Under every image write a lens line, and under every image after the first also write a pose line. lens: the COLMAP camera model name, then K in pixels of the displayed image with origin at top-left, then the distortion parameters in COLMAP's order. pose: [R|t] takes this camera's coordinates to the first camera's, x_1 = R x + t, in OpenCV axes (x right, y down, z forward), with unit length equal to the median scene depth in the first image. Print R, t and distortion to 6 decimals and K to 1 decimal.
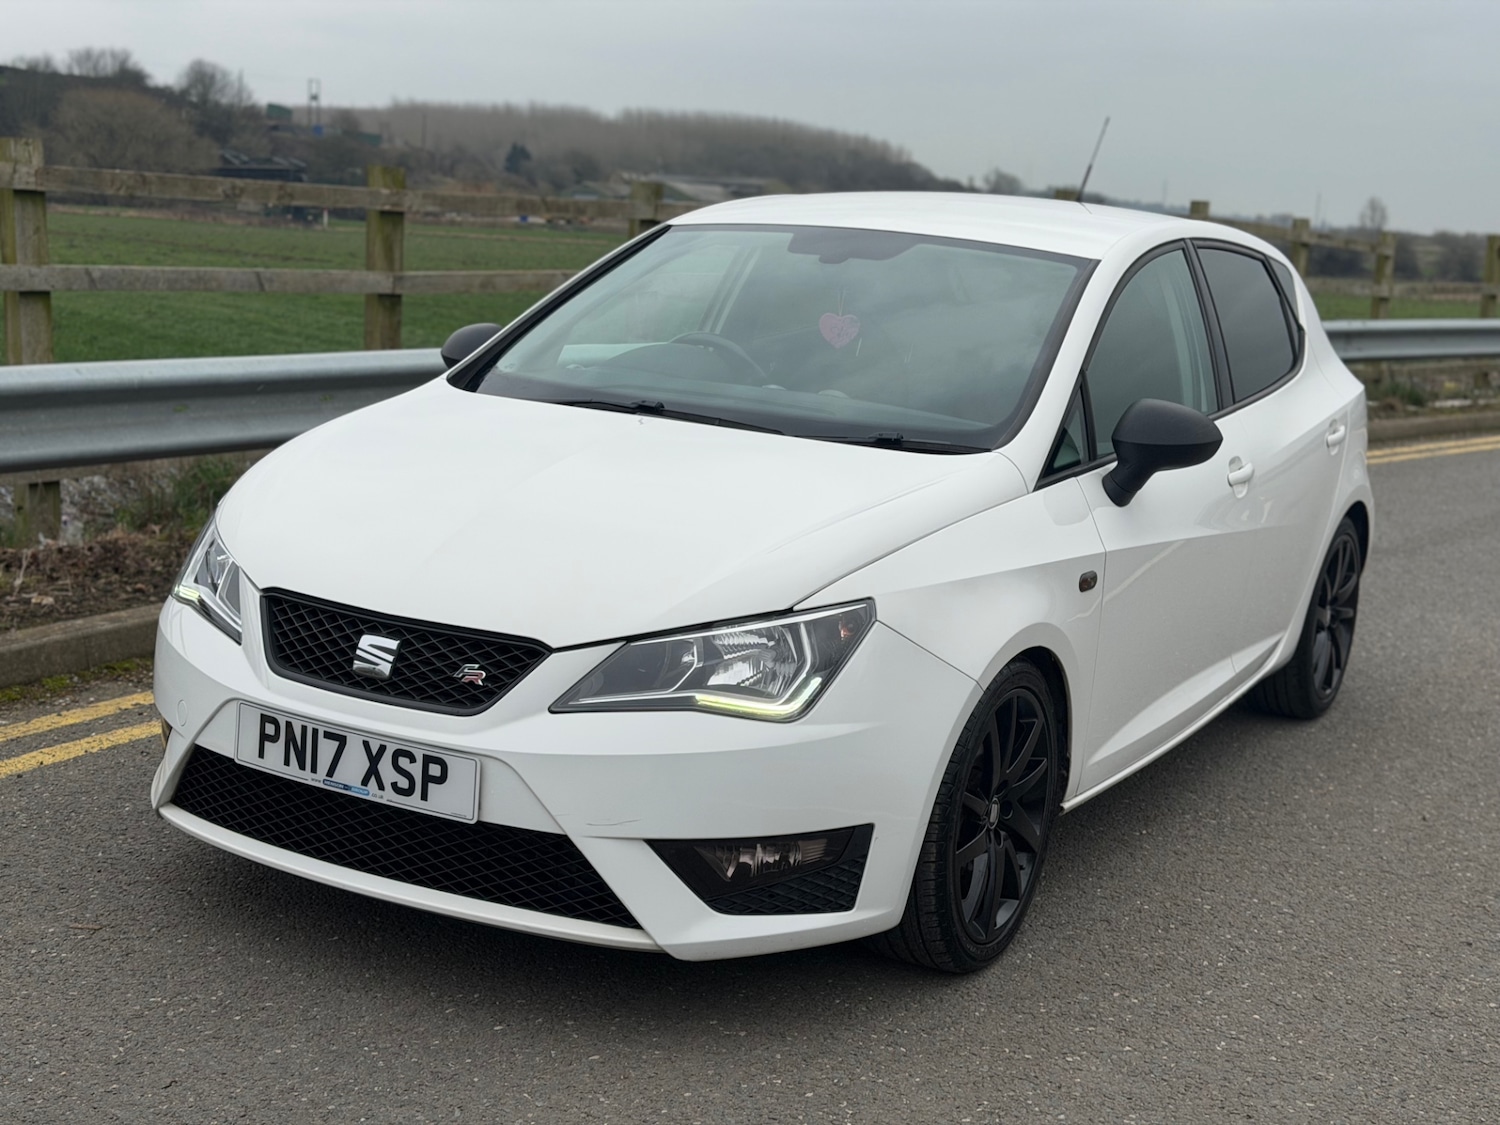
lens RADIAL K [[2078.8, 0, 736.0], [0, 2078.8, 606.4], [0, 0, 1]] dist [0.122843, 0.000000]
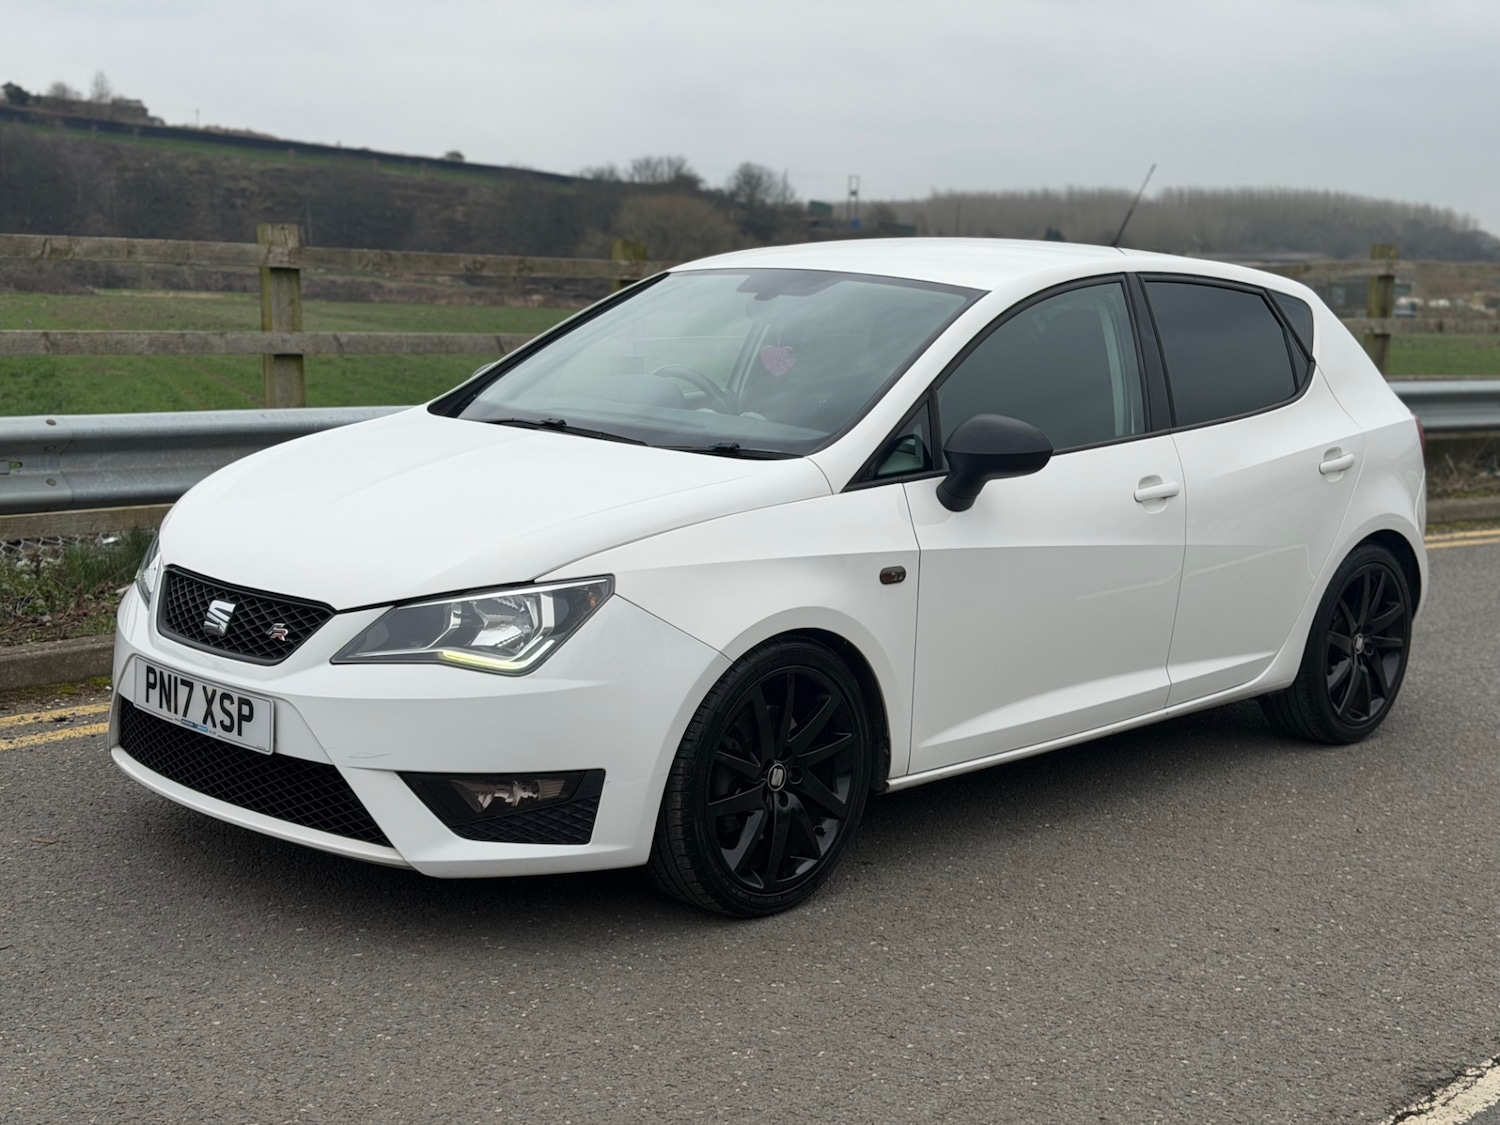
lens RADIAL K [[2078.8, 0, 728.9], [0, 2078.8, 614.3], [0, 0, 1]] dist [0.122843, 0.000000]
pose [[0.966922, 0.015948, -0.254573, 0.360639], [-0.025139, 0.999143, -0.032889, 0.046482], [0.253831, 0.038201, 0.966494, -0.085764]]
